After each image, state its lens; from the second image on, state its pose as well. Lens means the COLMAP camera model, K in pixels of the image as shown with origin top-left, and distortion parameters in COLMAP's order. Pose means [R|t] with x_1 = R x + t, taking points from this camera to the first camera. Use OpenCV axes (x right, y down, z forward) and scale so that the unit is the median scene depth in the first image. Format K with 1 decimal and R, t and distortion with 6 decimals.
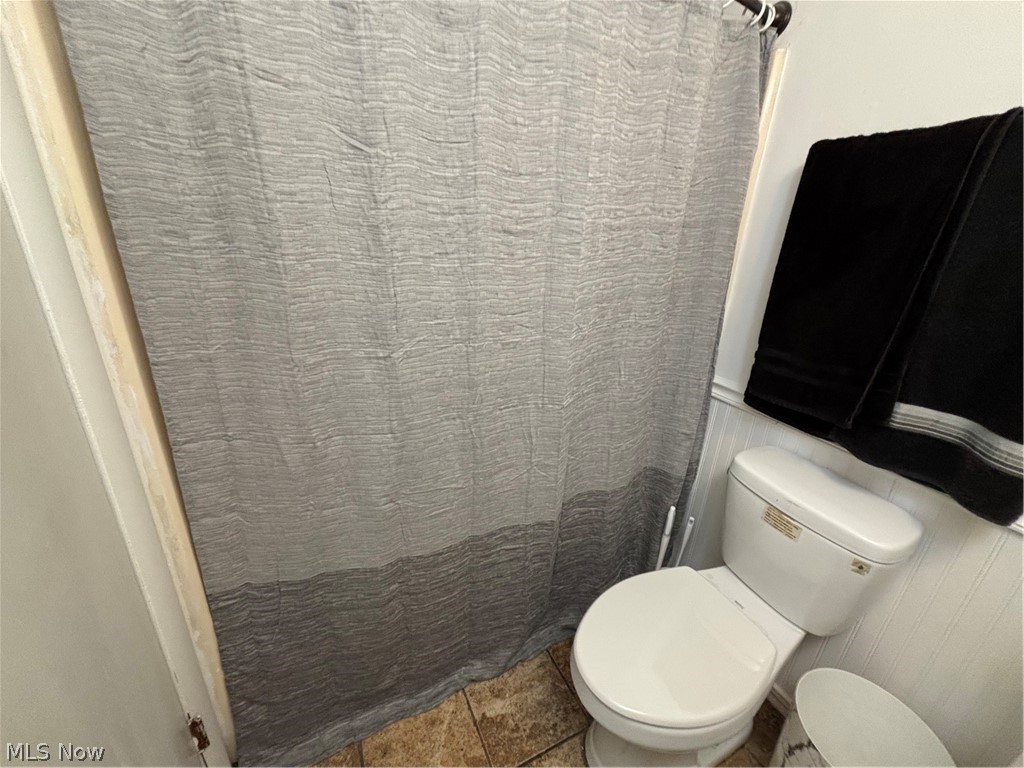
lens RADIAL K [[412.1, 0, 512.5], [0, 412.1, 386.4], [0, 0, 1]] dist [-0.001566, -0.000068]
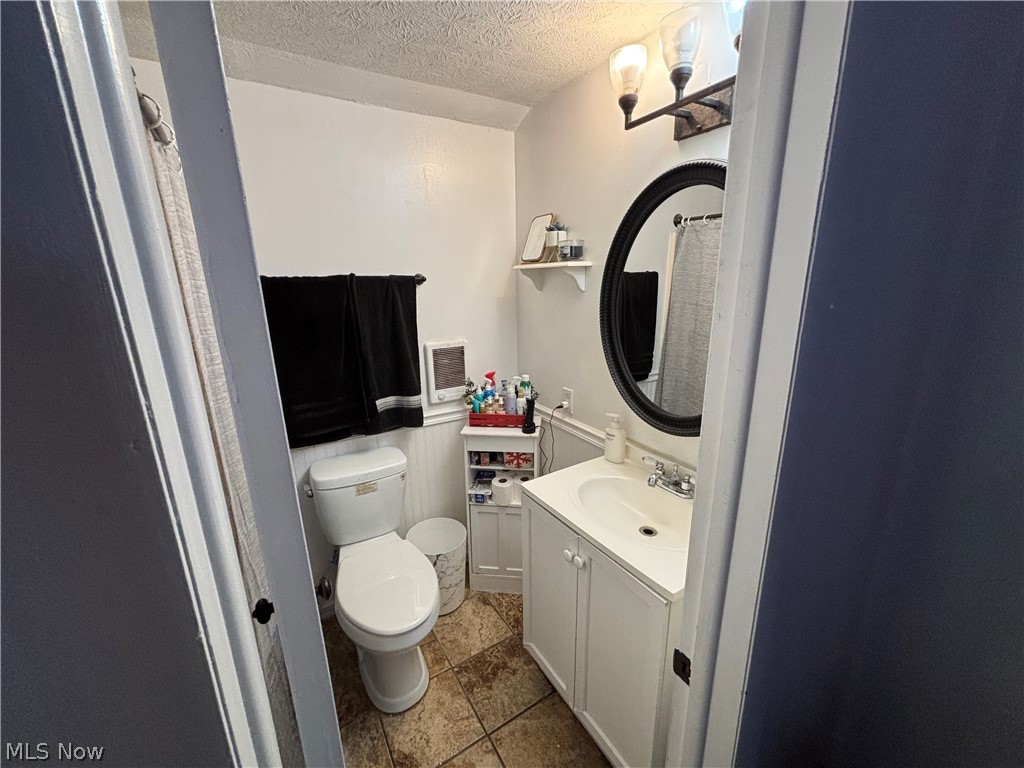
lens RADIAL K [[412.1, 0, 511.7], [0, 412.1, 382.1], [0, 0, 1]] dist [-0.001566, -0.000068]
pose [[-0.098059, -0.321367, 0.941864, -0.857102], [0.365794, 0.868534, 0.334430, -0.396367], [-0.925516, 0.377322, 0.032386, 0.210643]]
